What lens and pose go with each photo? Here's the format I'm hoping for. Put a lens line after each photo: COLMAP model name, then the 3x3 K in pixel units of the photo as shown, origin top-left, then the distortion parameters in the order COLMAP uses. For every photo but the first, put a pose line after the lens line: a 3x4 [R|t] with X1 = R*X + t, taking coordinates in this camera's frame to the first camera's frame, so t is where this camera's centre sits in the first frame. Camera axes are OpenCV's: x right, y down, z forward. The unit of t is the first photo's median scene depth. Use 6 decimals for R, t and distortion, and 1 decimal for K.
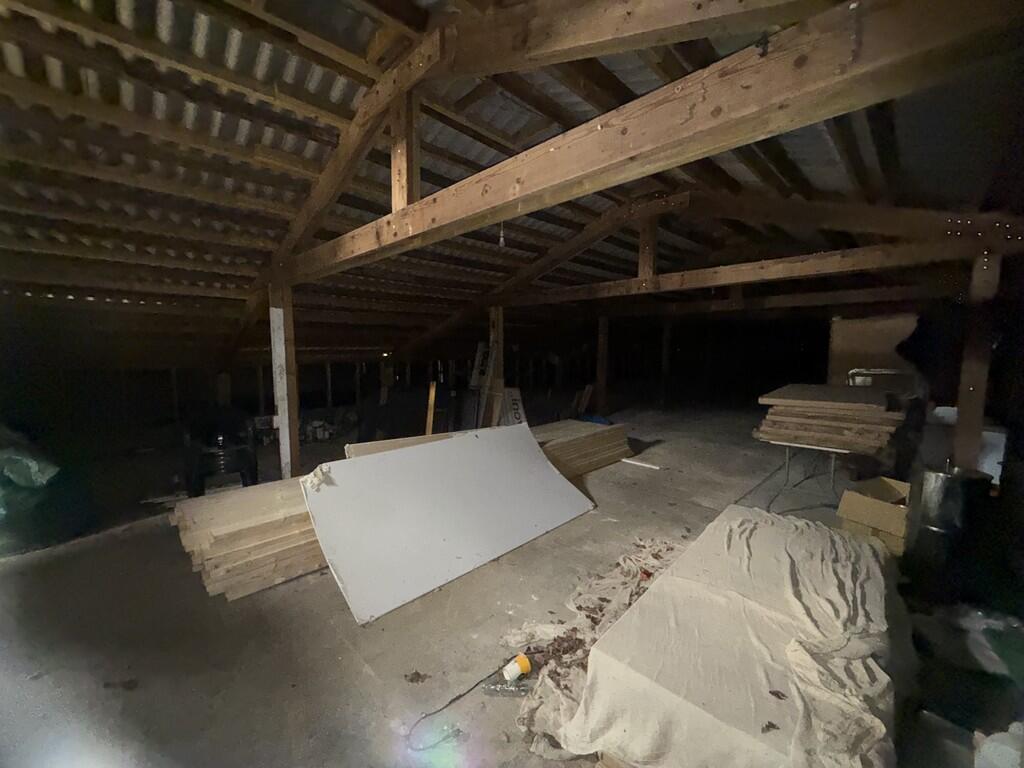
lens RADIAL K [[402.7, 0, 509.3], [0, 402.7, 384.0], [0, 0, 1]] dist [-0.001986, -0.000521]
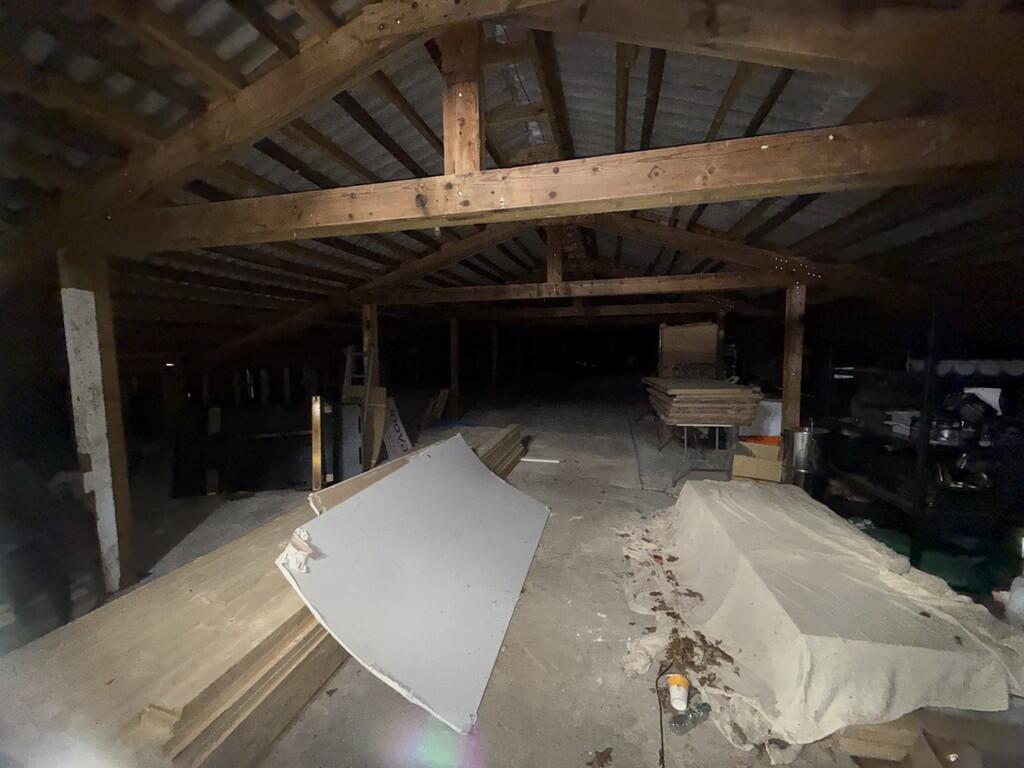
lens RADIAL K [[402.7, 0, 509.5], [0, 402.7, 383.8], [0, 0, 1]] dist [-0.001986, -0.000521]
pose [[0.858748, -0.055899, 0.509339, -0.393650], [0.060557, 0.998137, 0.007444, -0.020251], [-0.508807, 0.024451, 0.860534, 0.198290]]
